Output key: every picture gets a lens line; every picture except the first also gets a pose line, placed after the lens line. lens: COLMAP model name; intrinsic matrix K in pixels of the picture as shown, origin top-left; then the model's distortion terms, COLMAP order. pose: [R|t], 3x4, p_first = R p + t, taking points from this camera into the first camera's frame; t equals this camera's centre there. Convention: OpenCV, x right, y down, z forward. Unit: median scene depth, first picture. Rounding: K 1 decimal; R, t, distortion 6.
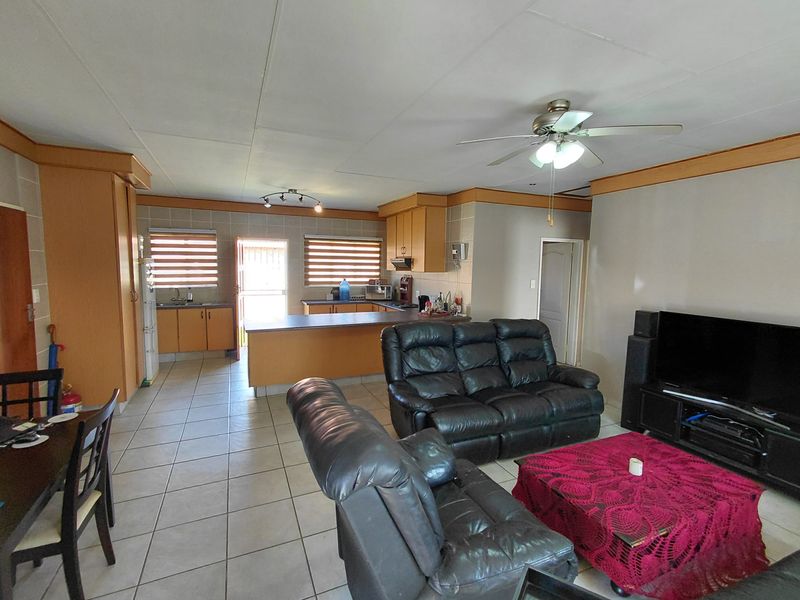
lens RADIAL K [[370.3, 0, 399.8], [0, 370.3, 297.9], [0, 0, 1]] dist [-0.001325, -0.000302]
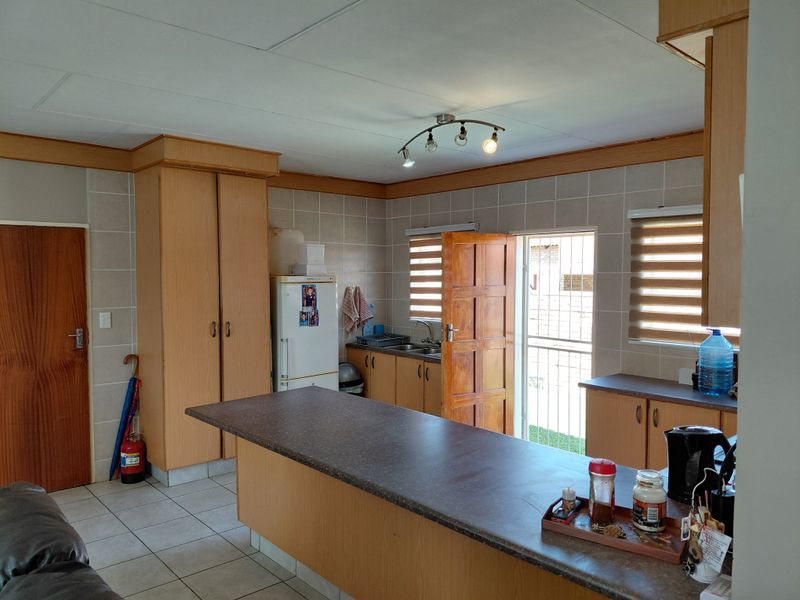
lens RADIAL K [[592.2, 0, 399.4], [0, 592.2, 303.1], [0, 0, 1]] dist [0.006246, -0.005527]
pose [[0.289534, 0.032809, -0.956605, 0.283674], [-0.089286, 0.995980, 0.007135, -0.053738], [0.952994, 0.083345, 0.291300, 0.575961]]
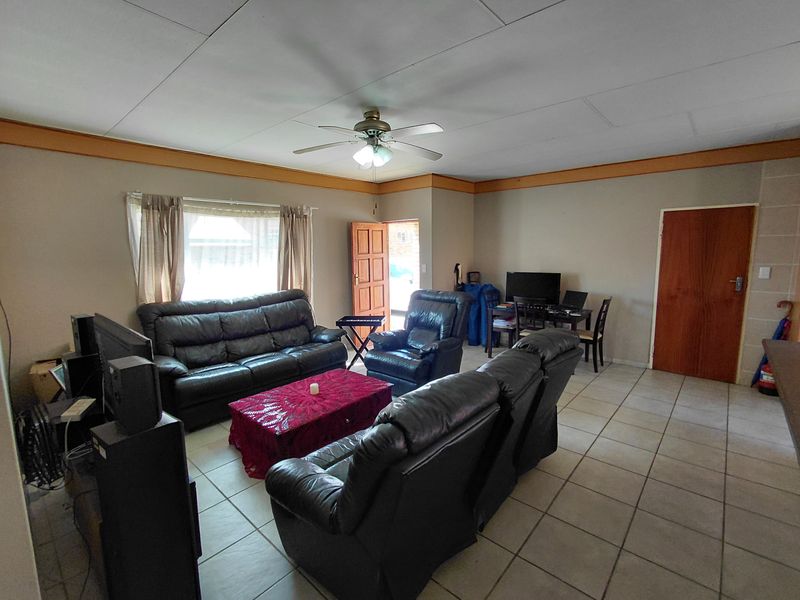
lens RADIAL K [[370.3, 0, 400.3], [0, 370.3, 297.8], [0, 0, 1]] dist [-0.001325, -0.000302]
pose [[-0.914941, 0.053687, -0.400001, 0.291372], [-0.036306, 0.976146, 0.214060, -0.064065], [0.401951, 0.210375, -0.891167, 0.745527]]
